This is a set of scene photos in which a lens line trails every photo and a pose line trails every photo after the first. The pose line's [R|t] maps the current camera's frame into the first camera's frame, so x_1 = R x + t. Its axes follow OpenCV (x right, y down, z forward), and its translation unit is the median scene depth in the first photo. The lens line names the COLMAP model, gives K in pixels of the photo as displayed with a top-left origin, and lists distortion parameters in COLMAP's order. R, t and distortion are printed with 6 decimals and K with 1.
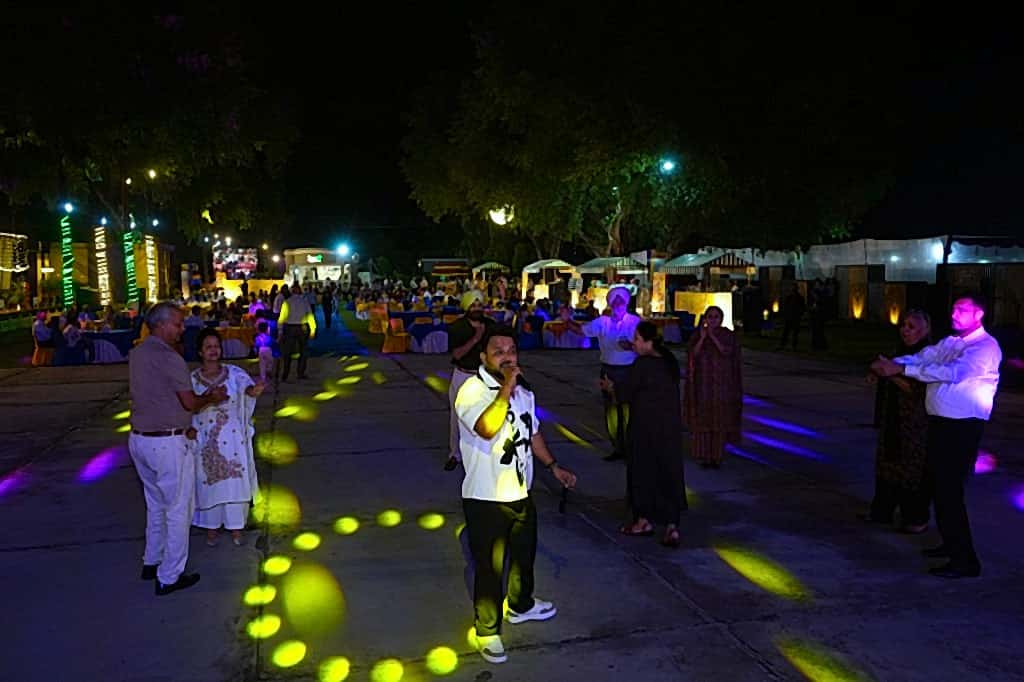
lens RADIAL K [[791.8, 0, 512.0], [0, 791.8, 341.0], [0, 0, 1]] dist [-0.091997, 0.115953]
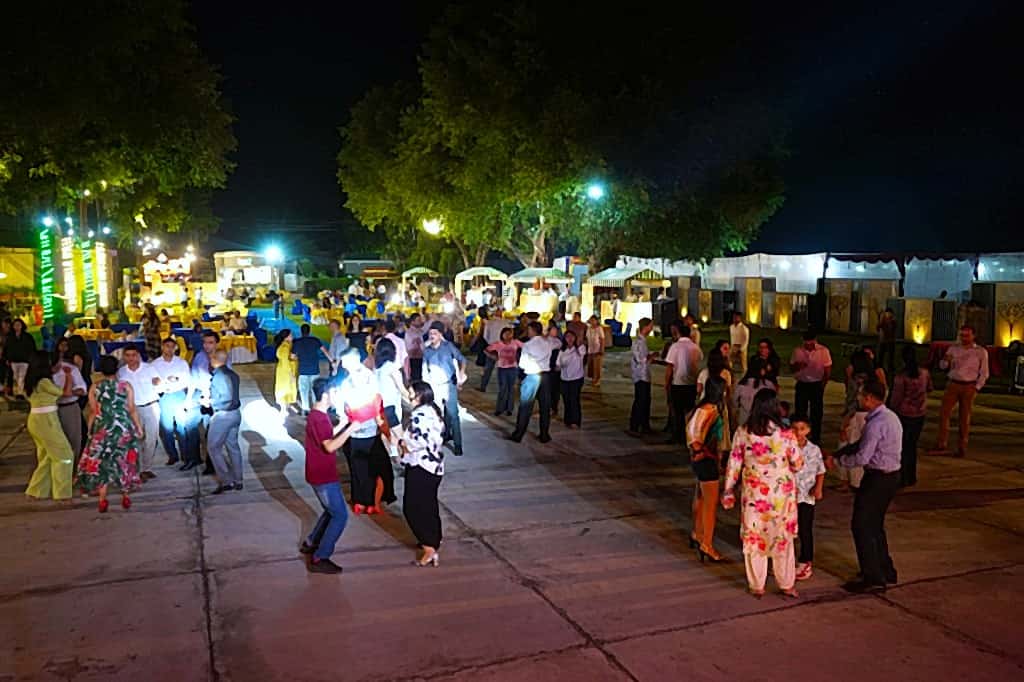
lens RADIAL K [[791.8, 0, 512.0], [0, 791.8, 341.0], [0, 0, 1]] dist [-0.091997, 0.115953]
pose [[0.992707, -0.004405, 0.120473, -0.047885], [0.003859, 0.999981, 0.004770, -0.007360], [-0.120491, -0.004270, 0.992705, -0.101979]]
